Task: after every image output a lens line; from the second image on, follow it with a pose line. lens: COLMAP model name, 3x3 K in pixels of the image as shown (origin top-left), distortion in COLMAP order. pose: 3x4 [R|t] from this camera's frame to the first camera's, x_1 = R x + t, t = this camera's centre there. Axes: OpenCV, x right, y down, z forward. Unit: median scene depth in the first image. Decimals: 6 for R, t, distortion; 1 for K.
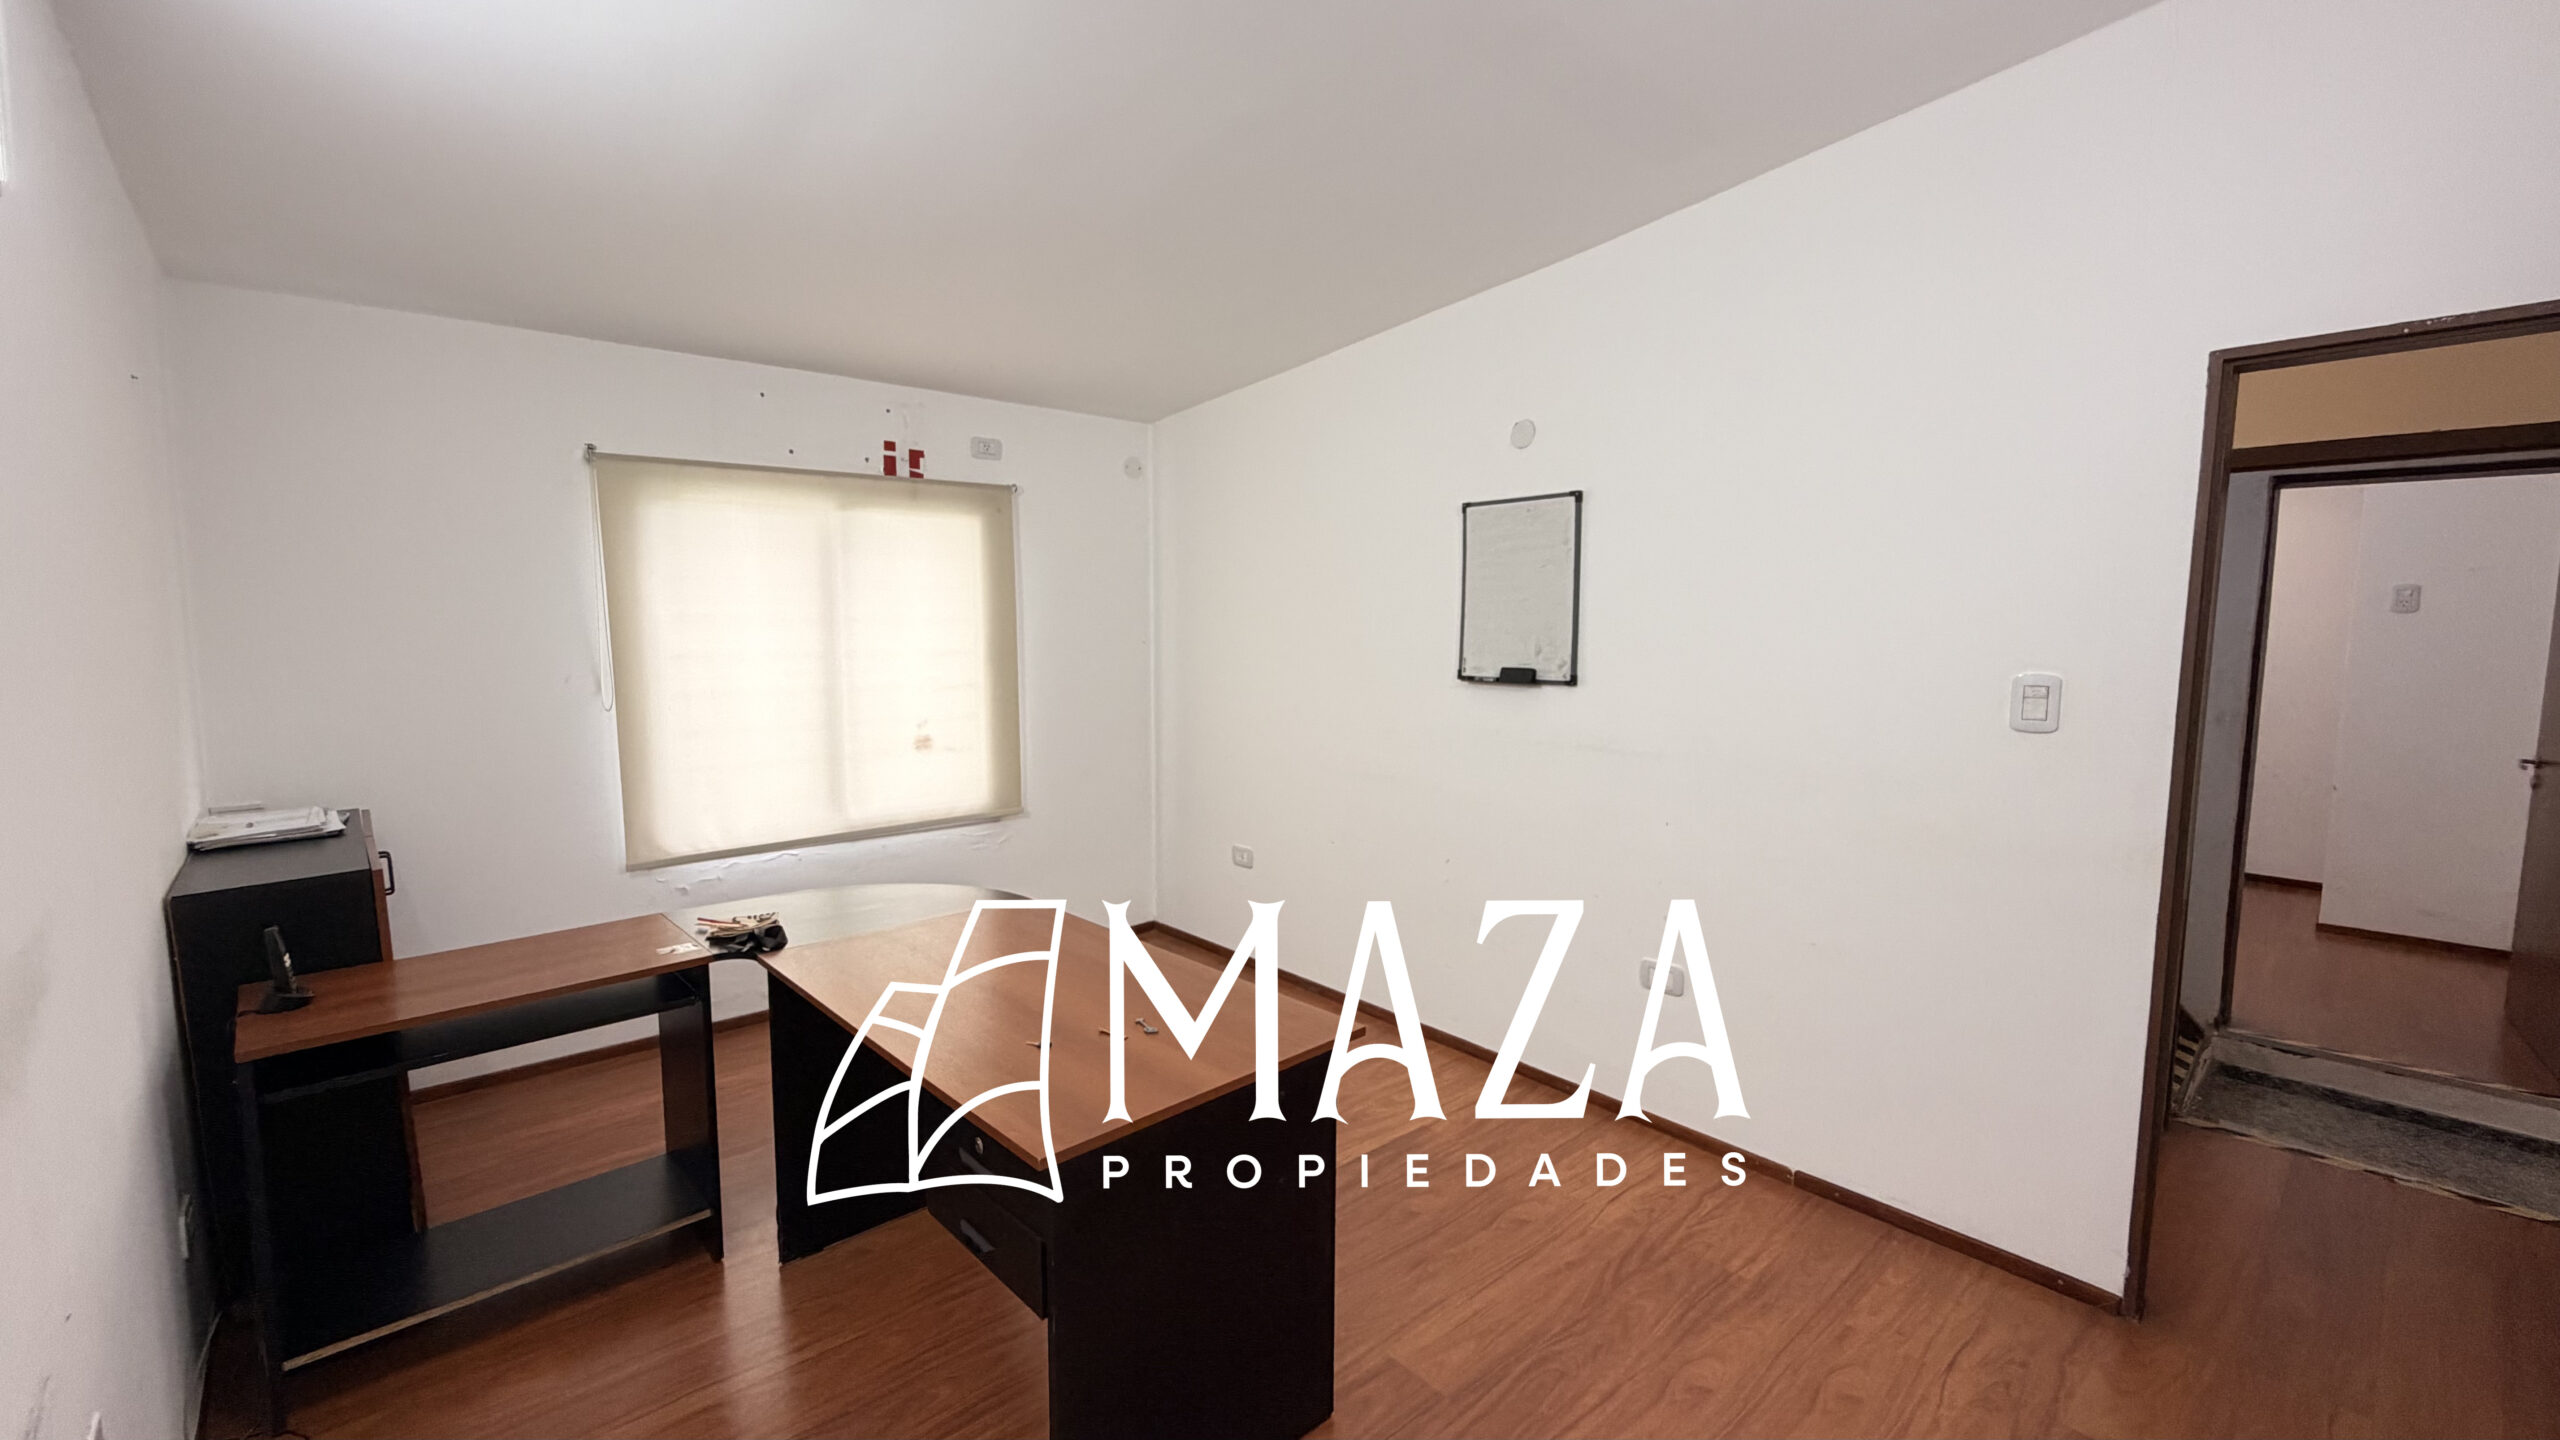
lens RADIAL K [[1028.9, 0, 1274.0], [0, 1028.9, 717.8], [0, 0, 1]] dist [-0.002127, -0.000068]
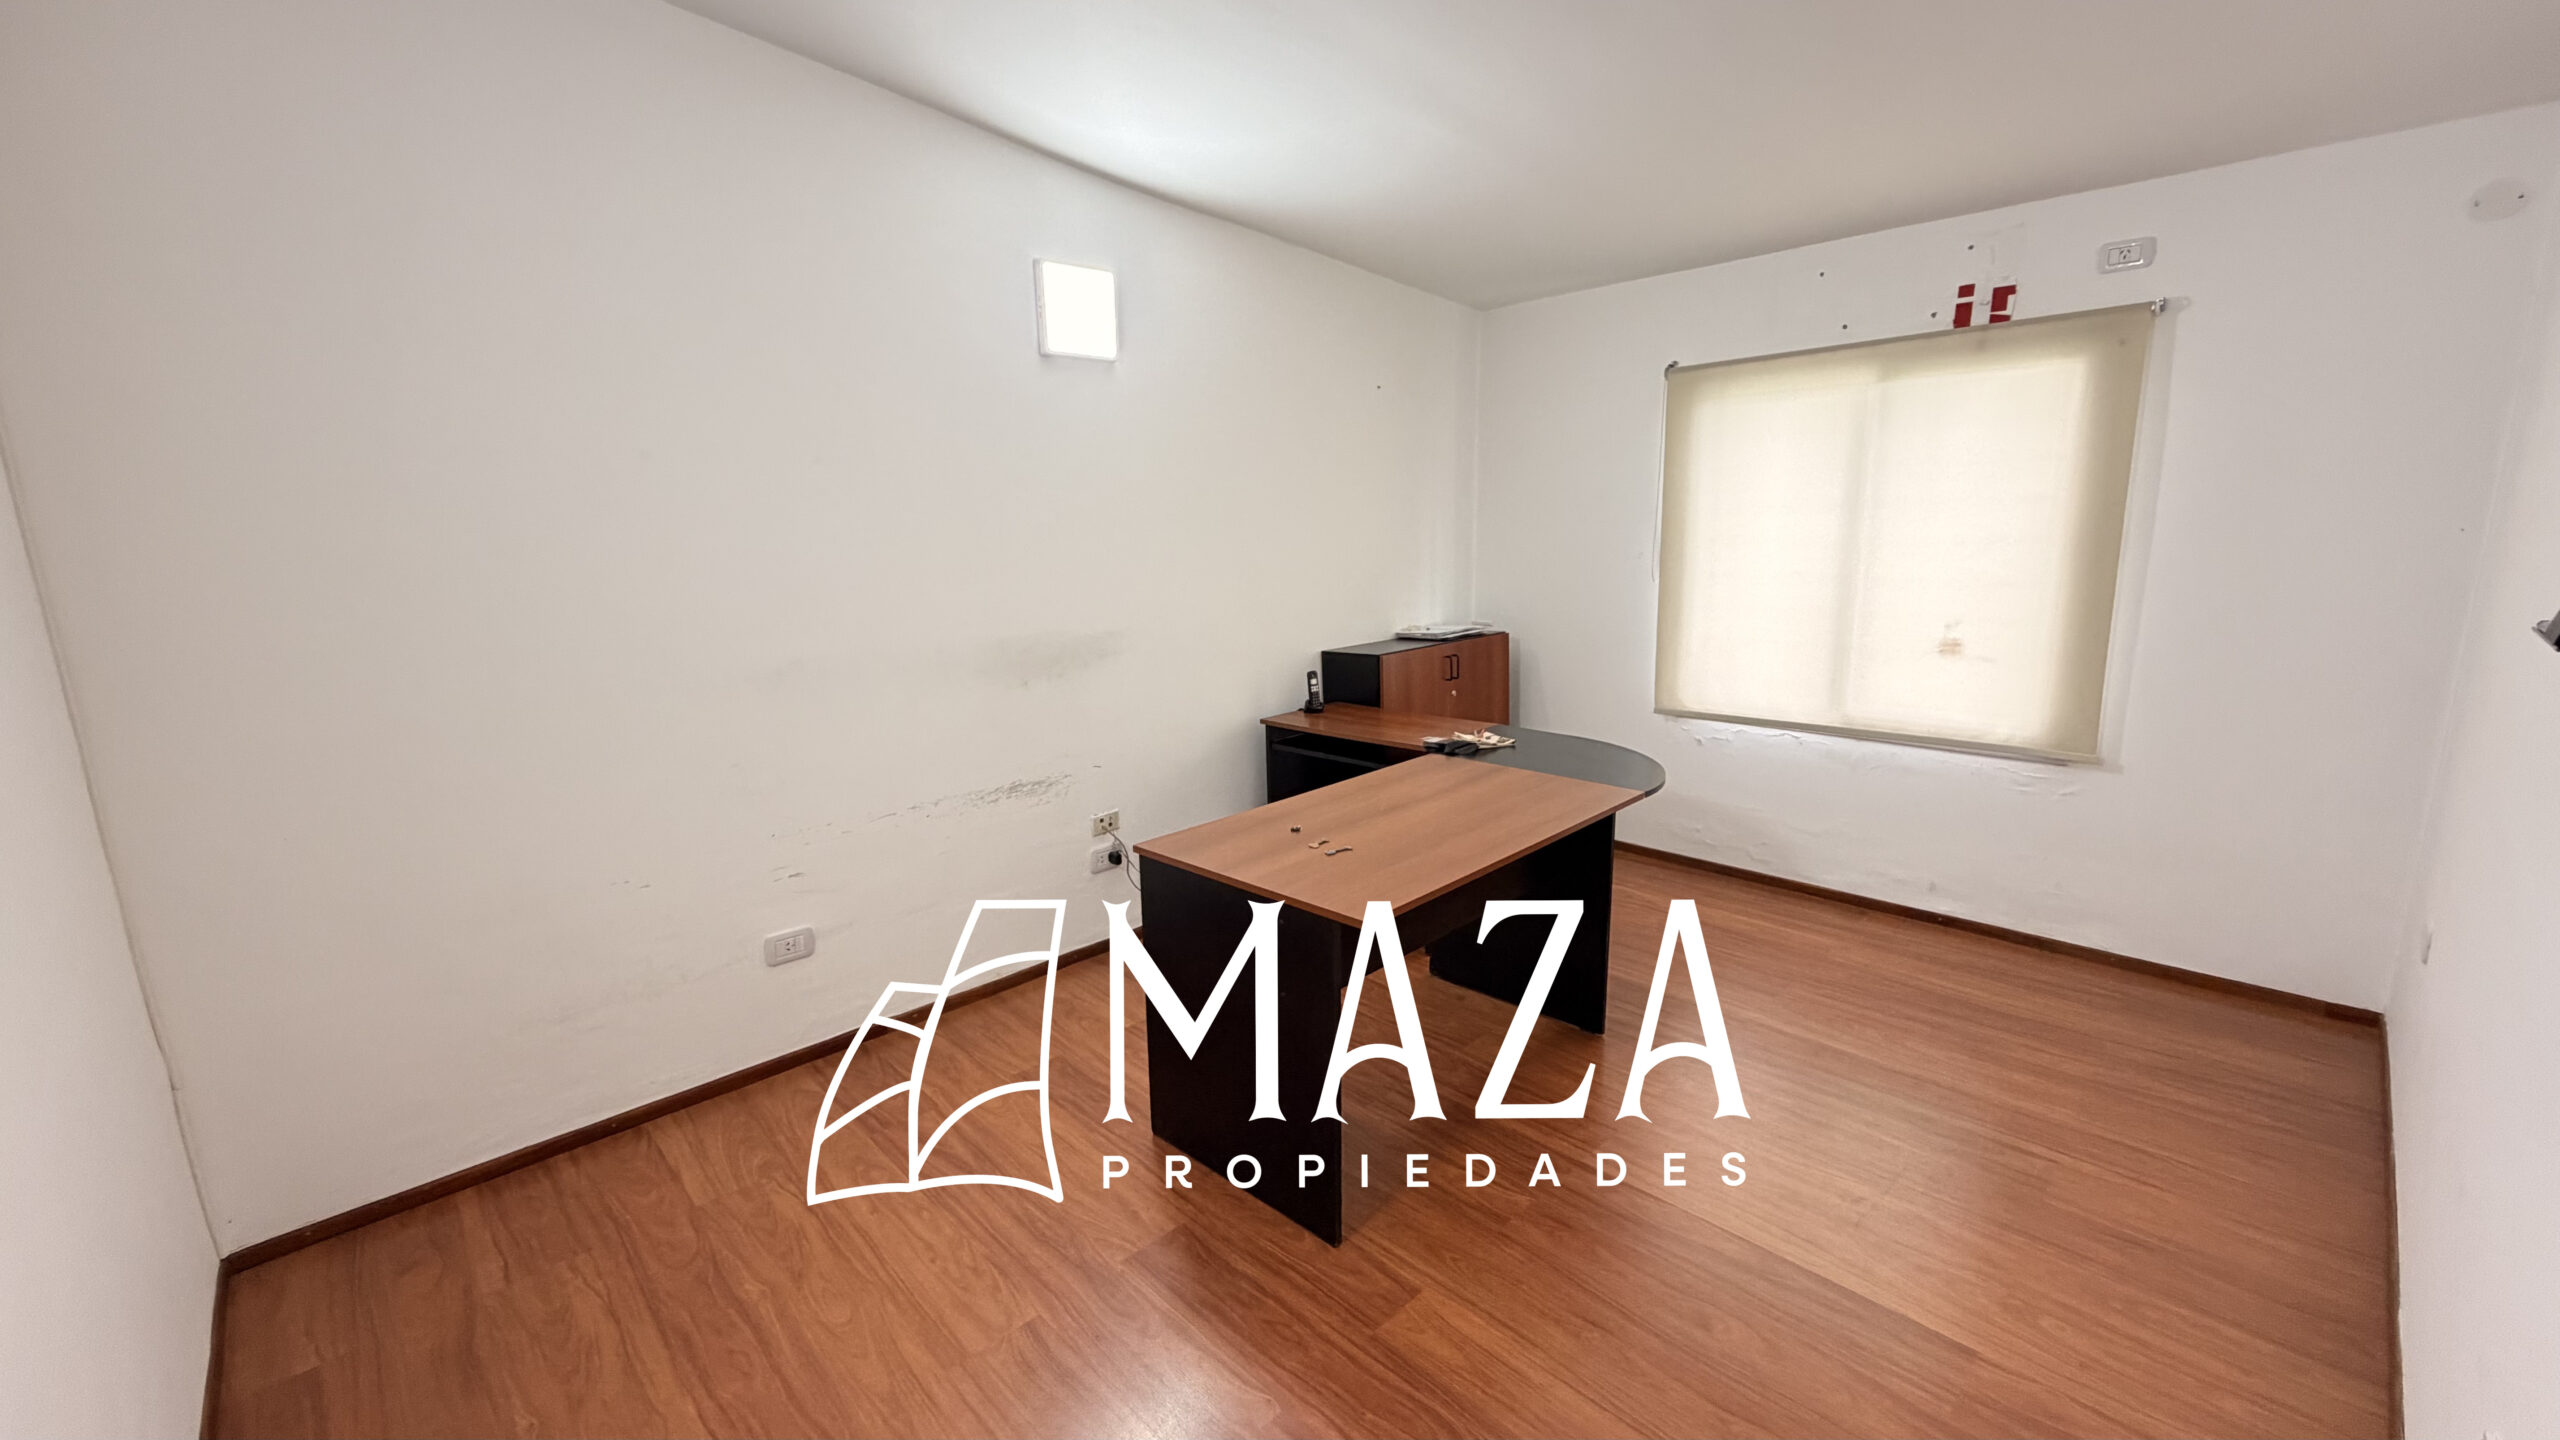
lens RADIAL K [[1028.9, 0, 1274.7], [0, 1028.9, 726.8], [0, 0, 1]] dist [-0.002127, -0.000068]
pose [[0.028255, 0.195613, -0.980274, 0.505584], [-0.073923, 0.978389, 0.193106, -0.035110], [0.996864, 0.067009, 0.042105, 0.422110]]
